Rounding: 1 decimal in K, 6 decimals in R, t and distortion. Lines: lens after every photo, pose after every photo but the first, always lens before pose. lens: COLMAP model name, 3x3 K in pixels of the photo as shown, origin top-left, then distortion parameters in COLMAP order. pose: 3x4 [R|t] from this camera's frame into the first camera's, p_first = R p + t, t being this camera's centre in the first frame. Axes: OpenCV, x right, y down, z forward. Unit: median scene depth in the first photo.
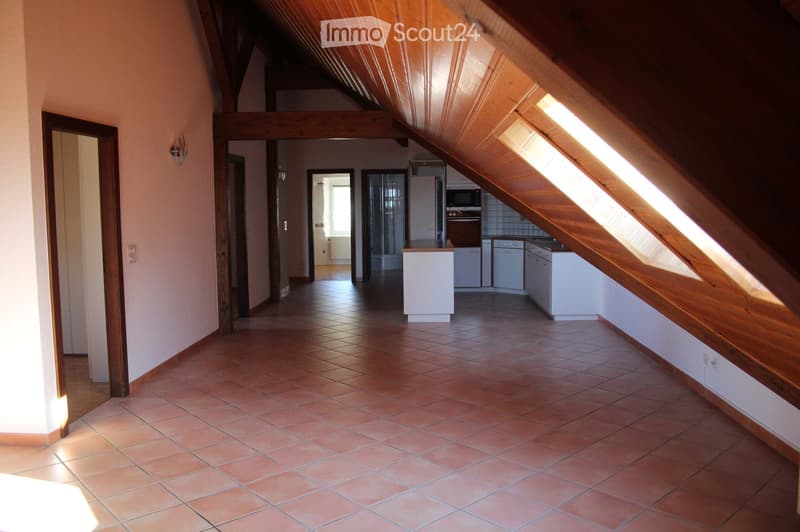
lens RADIAL K [[659.7, 0, 400.0], [0, 659.7, 266.0], [0, 0, 1]] dist [-0.120007, -0.000316]
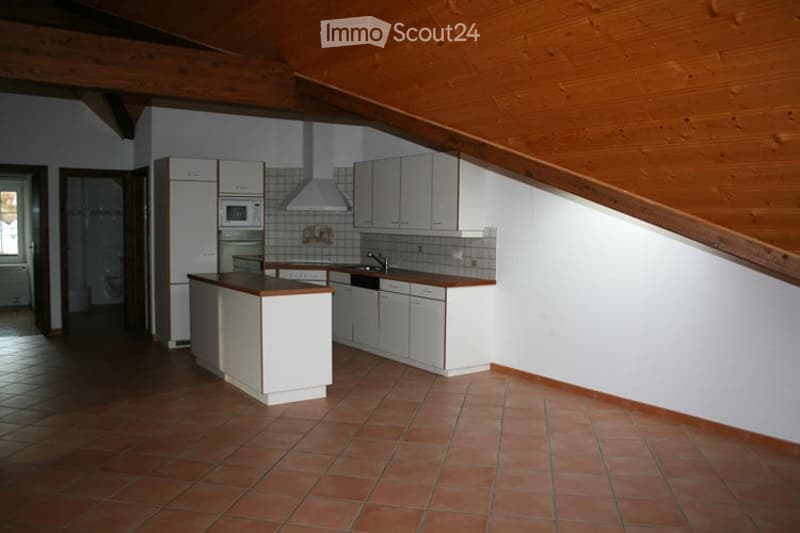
lens RADIAL K [[659.7, 0, 400.0], [0, 659.7, 266.5], [0, 0, 1]] dist [-0.120007, -0.000316]
pose [[0.797944, -0.022838, 0.602298, -0.201490], [0.037864, 0.999207, -0.012276, -0.028662], [-0.601541, 0.032601, 0.798177, 0.315825]]
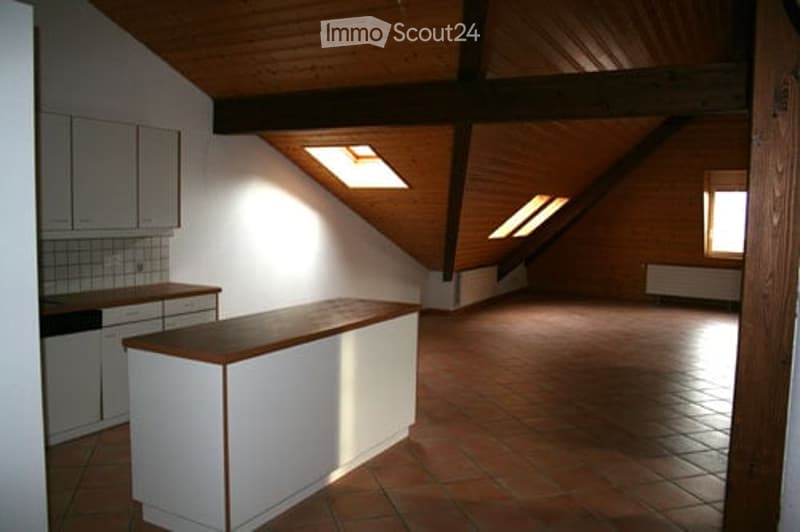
lens RADIAL K [[659.7, 0, 400.0], [0, 659.7, 266.0], [0, 0, 1]] dist [-0.120007, -0.000316]
pose [[-0.898450, -0.034301, 0.437733, -0.166582], [0.039789, 0.986482, 0.158969, -0.108647], [-0.437269, 0.160242, -0.884940, 1.121164]]
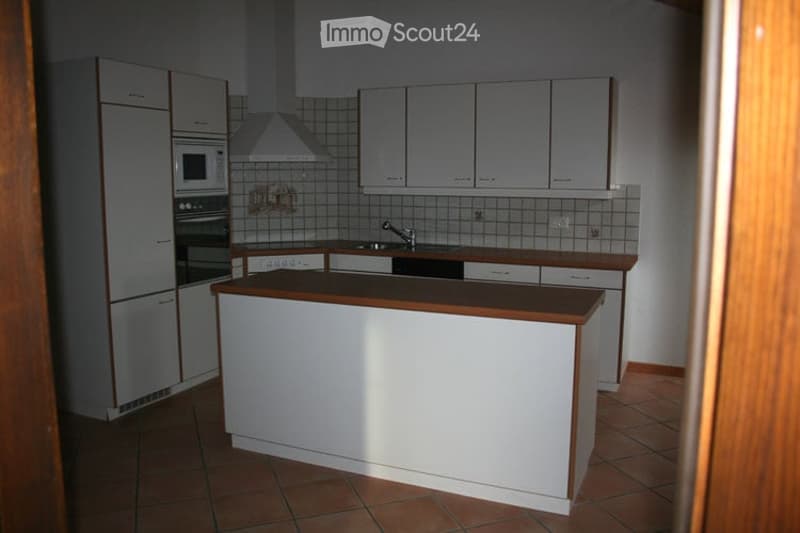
lens RADIAL K [[659.7, 0, 400.0], [0, 659.7, 266.5], [0, 0, 1]] dist [-0.120007, -0.000316]
pose [[0.374900, -0.116996, 0.919653, -0.249423], [0.083892, 0.992216, 0.092028, -0.067291], [-0.923262, 0.042650, 0.381797, 0.722179]]
